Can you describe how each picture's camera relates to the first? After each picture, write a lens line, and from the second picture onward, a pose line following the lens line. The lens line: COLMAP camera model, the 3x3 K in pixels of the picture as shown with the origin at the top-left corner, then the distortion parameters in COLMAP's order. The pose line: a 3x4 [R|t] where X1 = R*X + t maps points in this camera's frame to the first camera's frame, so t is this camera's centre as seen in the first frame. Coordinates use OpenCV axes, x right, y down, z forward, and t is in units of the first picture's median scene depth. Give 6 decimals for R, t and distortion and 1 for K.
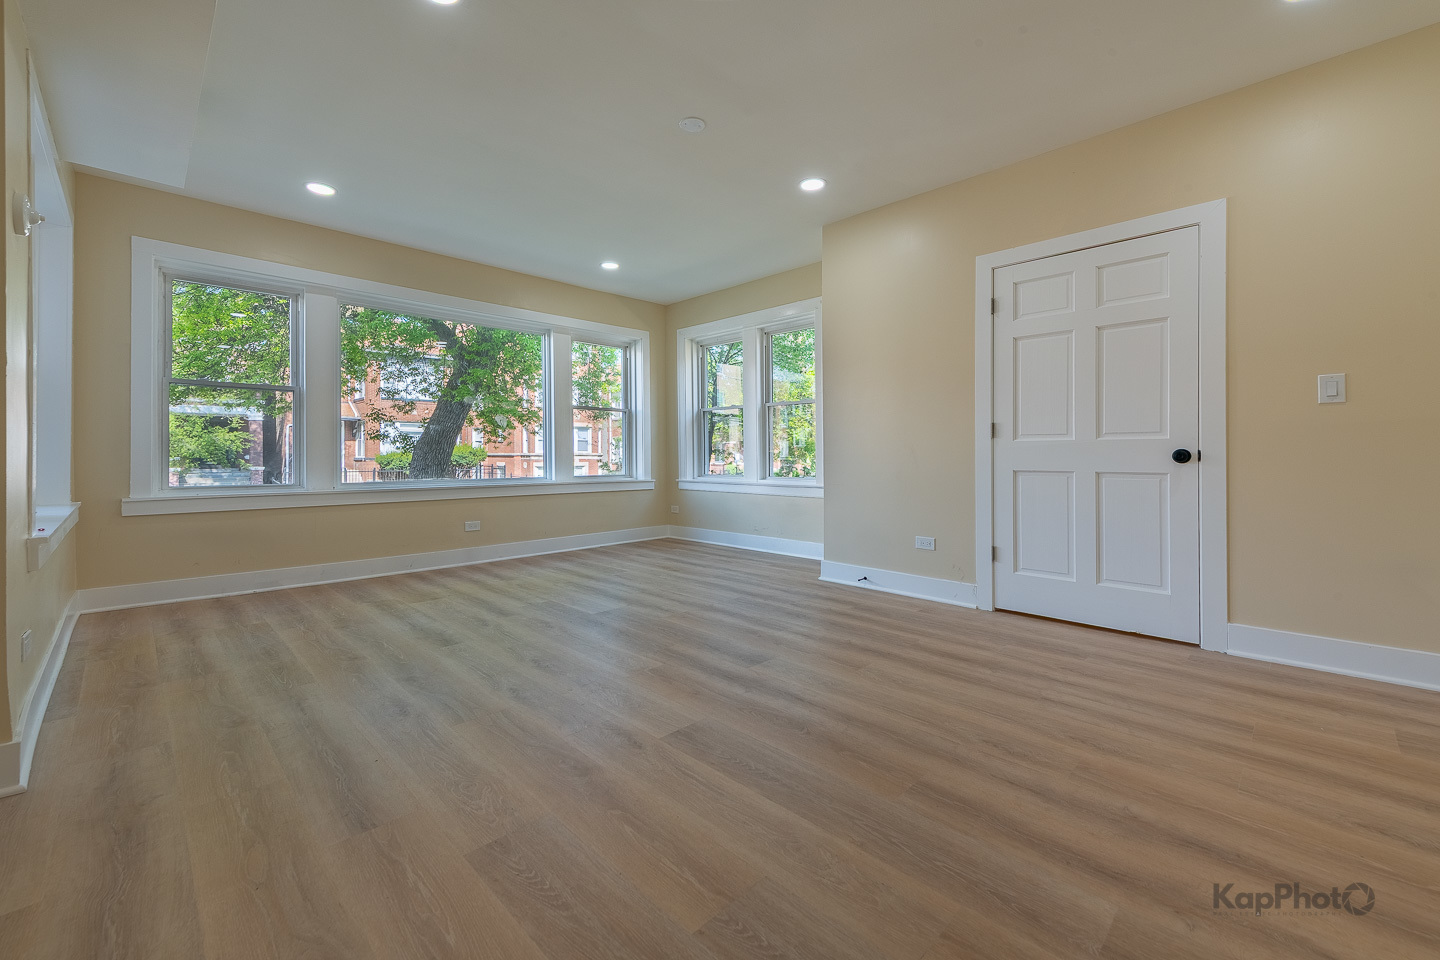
lens RADIAL K [[599.9, 0, 690.7], [0, 599.9, 458.2], [0, 0, 1]] dist [0.018254, -0.006255]
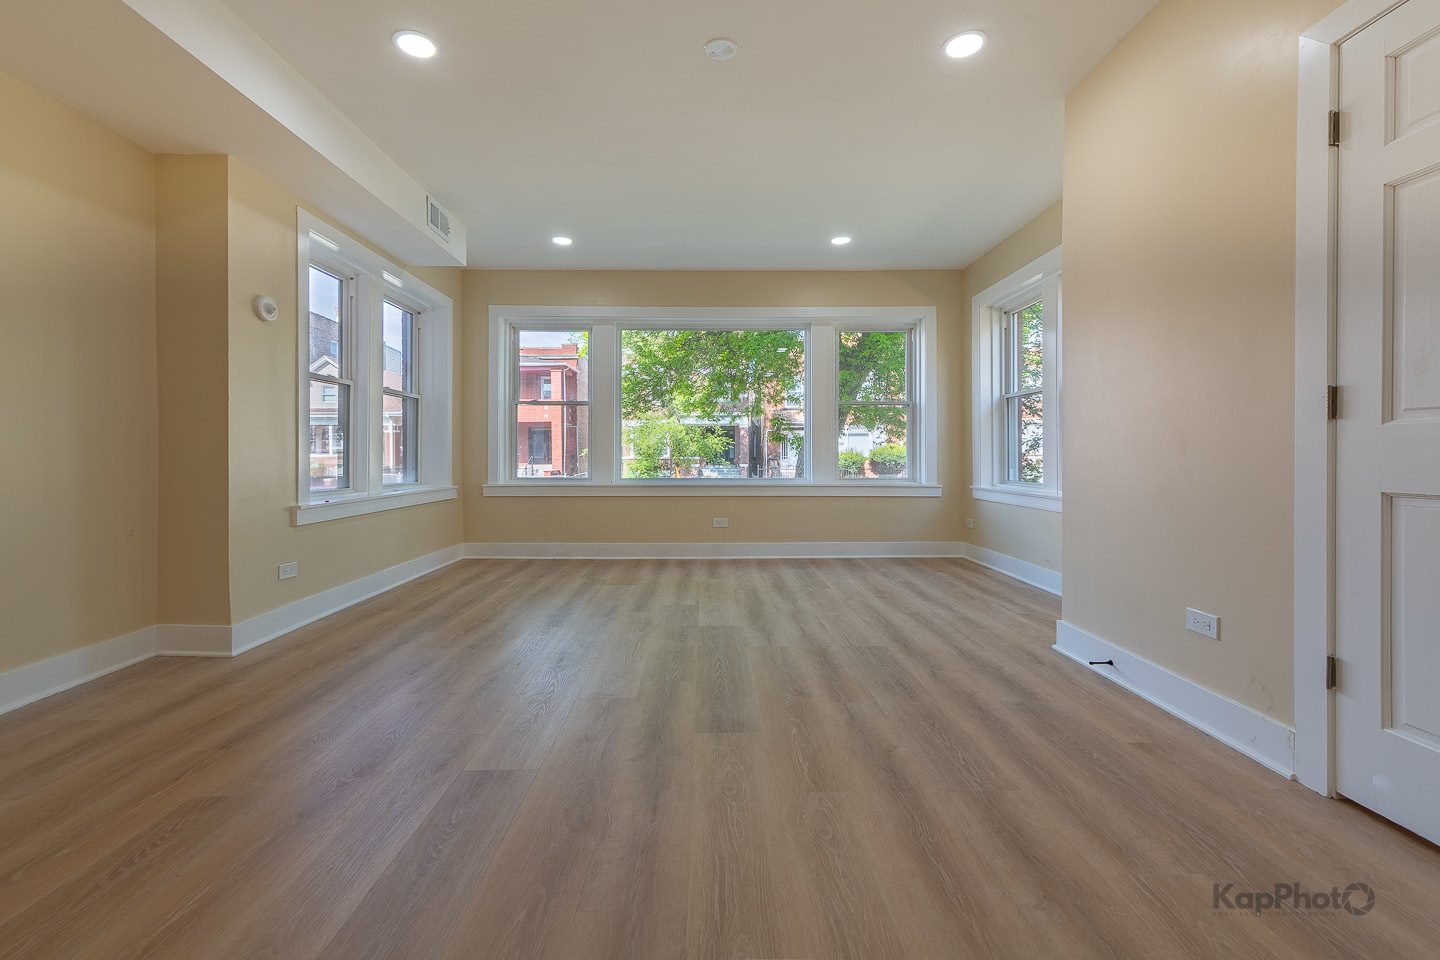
lens RADIAL K [[584.9, 0, 719.6], [0, 584.9, 462.5], [0, 0, 1]] dist [0.017491, -0.006017]
pose [[0.726151, 0.009777, -0.687466, 0.483136], [-0.004199, 0.999943, 0.009786, -0.003495], [0.687522, -0.004219, 0.726151, 0.365619]]
